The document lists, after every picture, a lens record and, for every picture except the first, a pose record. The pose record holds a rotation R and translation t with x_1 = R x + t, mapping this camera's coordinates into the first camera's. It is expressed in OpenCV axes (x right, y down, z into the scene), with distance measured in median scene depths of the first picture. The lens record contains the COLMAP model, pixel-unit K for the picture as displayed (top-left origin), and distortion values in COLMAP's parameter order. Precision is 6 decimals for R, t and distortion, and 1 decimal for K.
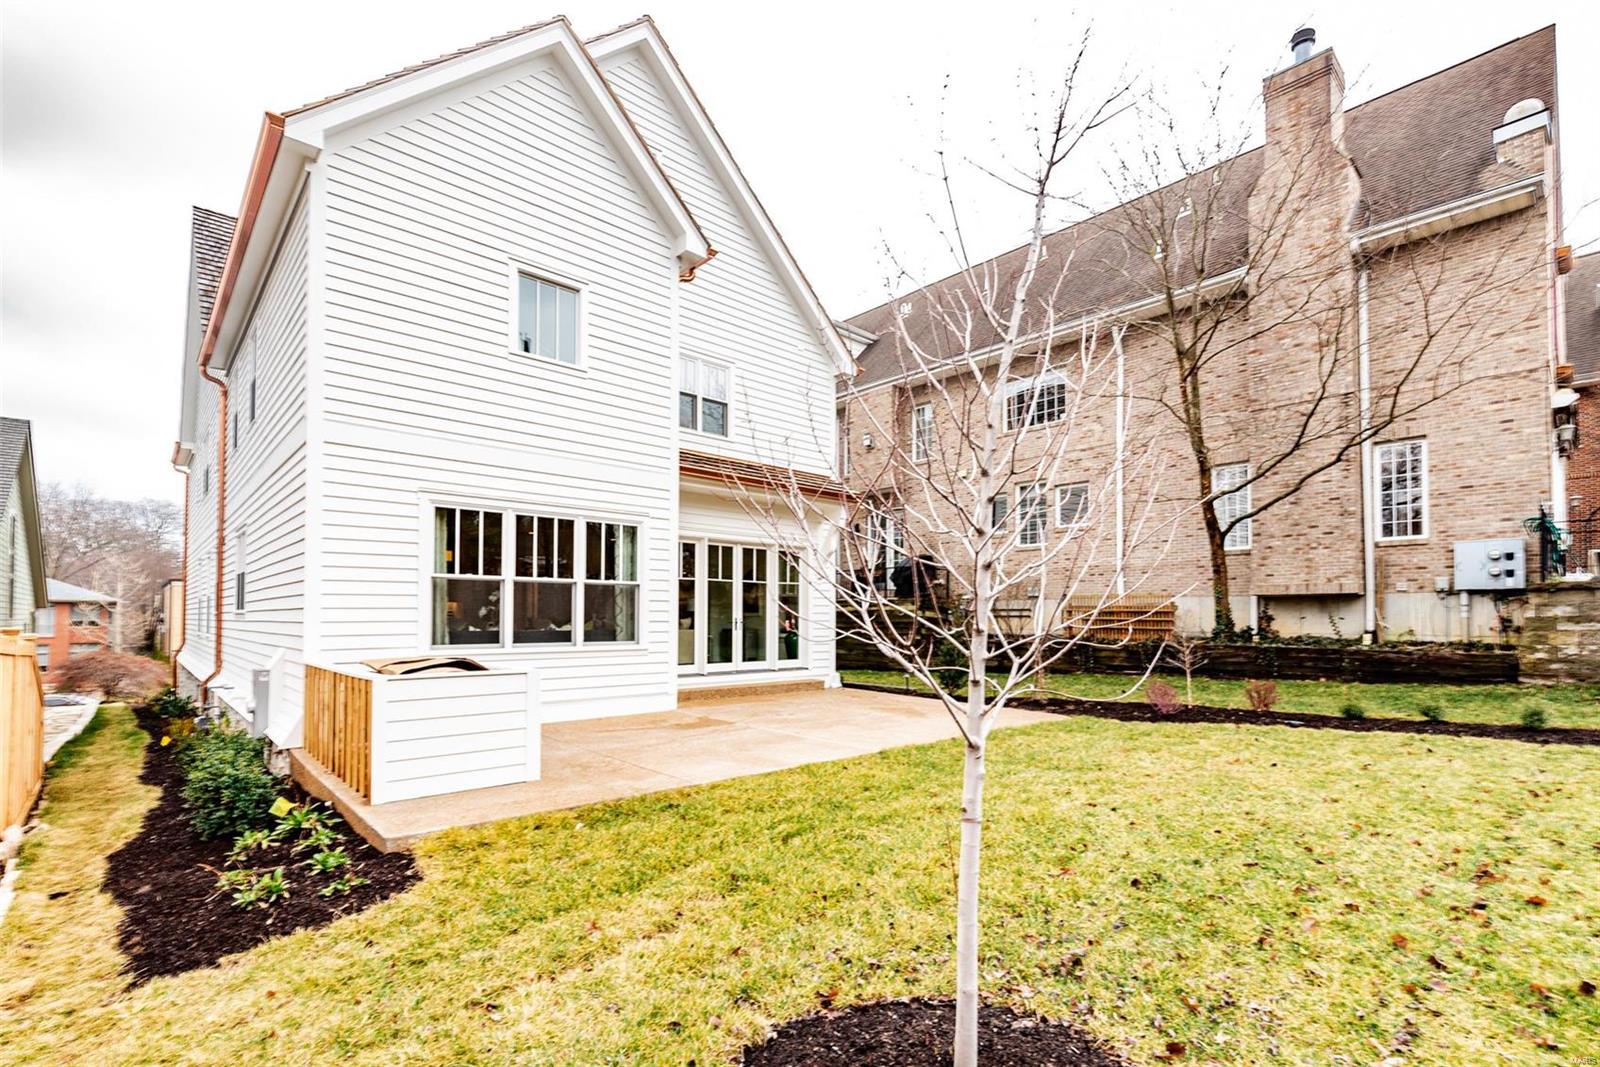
lens RADIAL K [[724.1, 0, 800.5], [0, 724.1, 591.6], [0, 0, 1]] dist [-0.000357, -0.000031]
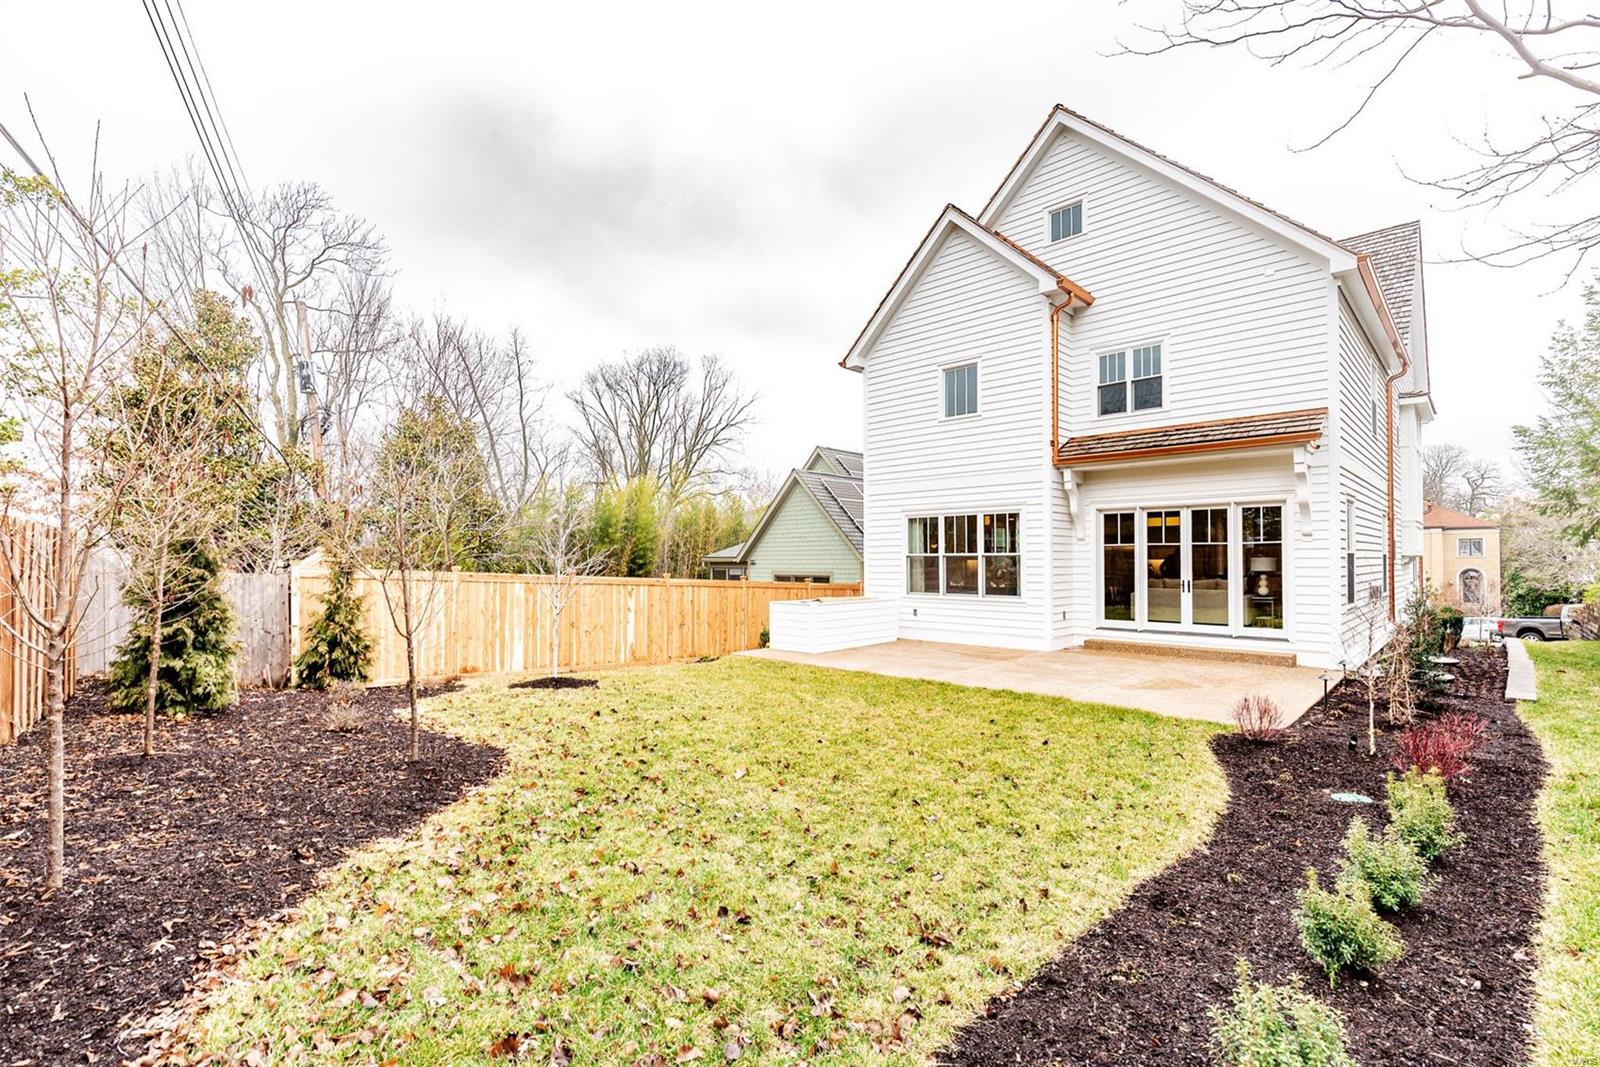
lens RADIAL K [[720.4, 0, 800.6], [0, 720.4, 565.6], [0, 0, 1]] dist [0.000181, -0.000001]
pose [[0.055202, -0.006739, -0.998452, 1.230576], [0.029803, 0.999543, -0.005099, 0.006899], [0.998030, -0.029476, 0.055377, 0.552048]]
